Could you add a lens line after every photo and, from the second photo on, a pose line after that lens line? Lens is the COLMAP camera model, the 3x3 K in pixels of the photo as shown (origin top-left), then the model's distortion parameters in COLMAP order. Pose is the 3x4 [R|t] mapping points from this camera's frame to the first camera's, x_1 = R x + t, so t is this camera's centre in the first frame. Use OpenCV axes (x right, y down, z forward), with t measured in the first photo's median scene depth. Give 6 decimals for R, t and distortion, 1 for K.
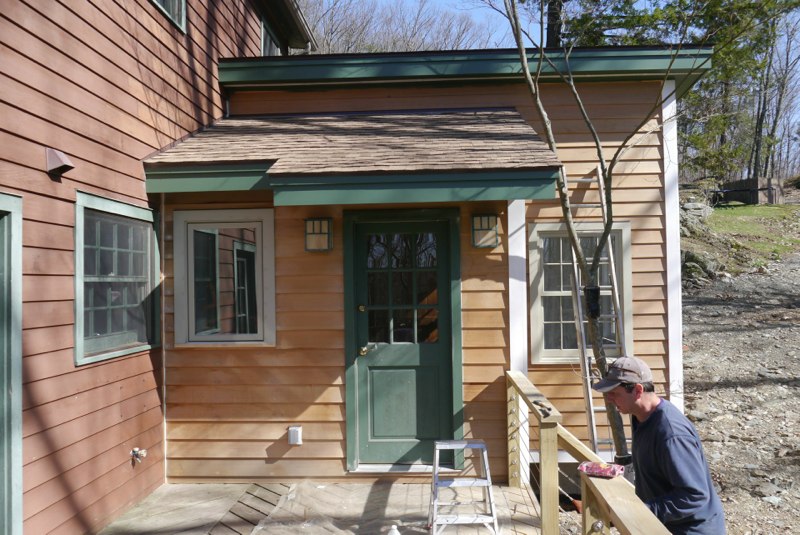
lens RADIAL K [[666.0, 0, 400.6], [0, 666.0, 269.1], [0, 0, 1]] dist [-0.031999, 0.016308]
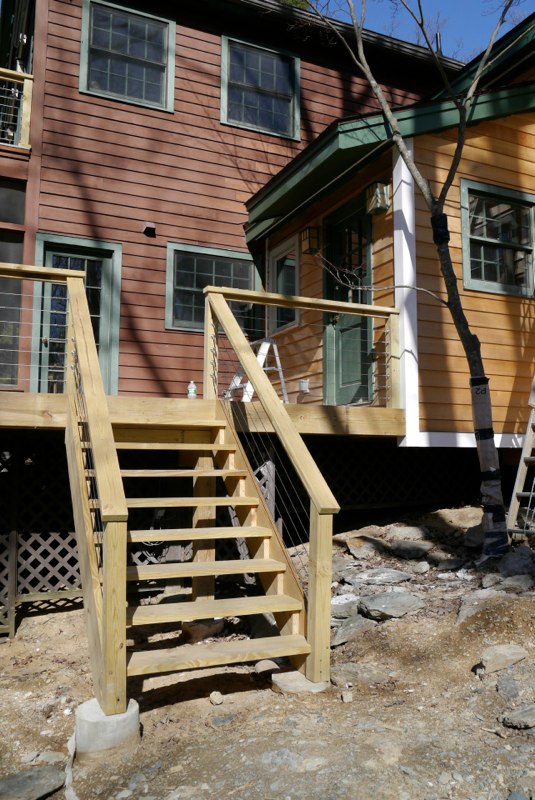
lens RADIAL K [[666.0, 0, 266.3], [0, 666.0, 399.4], [0, 0, 1]] dist [-0.031999, 0.016308]
pose [[0.456036, -0.067456, -0.887401, 1.077766], [0.006419, 0.997347, -0.072515, 0.391302], [0.889938, 0.027373, 0.455259, 0.295748]]
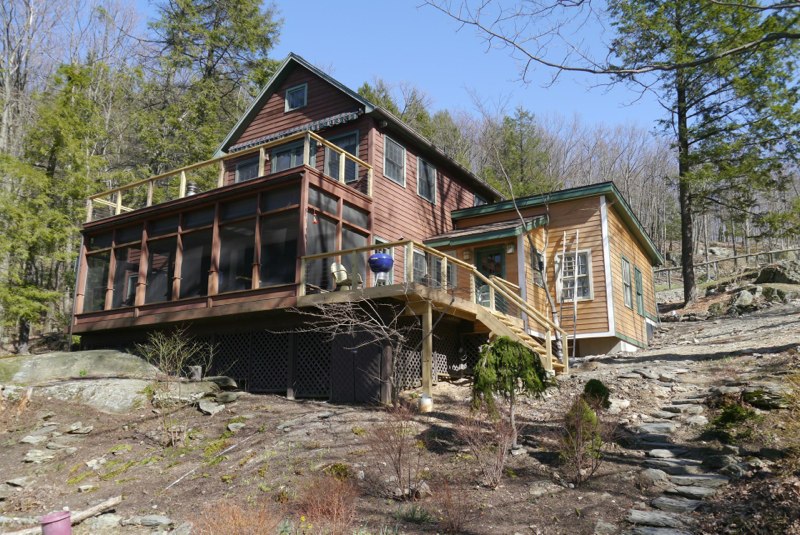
lens RADIAL K [[666.0, 0, 399.5], [0, 666.0, 267.9], [0, 0, 1]] dist [-0.031999, 0.016308]
pose [[0.870454, -0.091235, -0.483722, 1.271077], [-0.010731, 0.978923, -0.203947, 0.737082], [0.492133, 0.182717, 0.851128, -2.173813]]
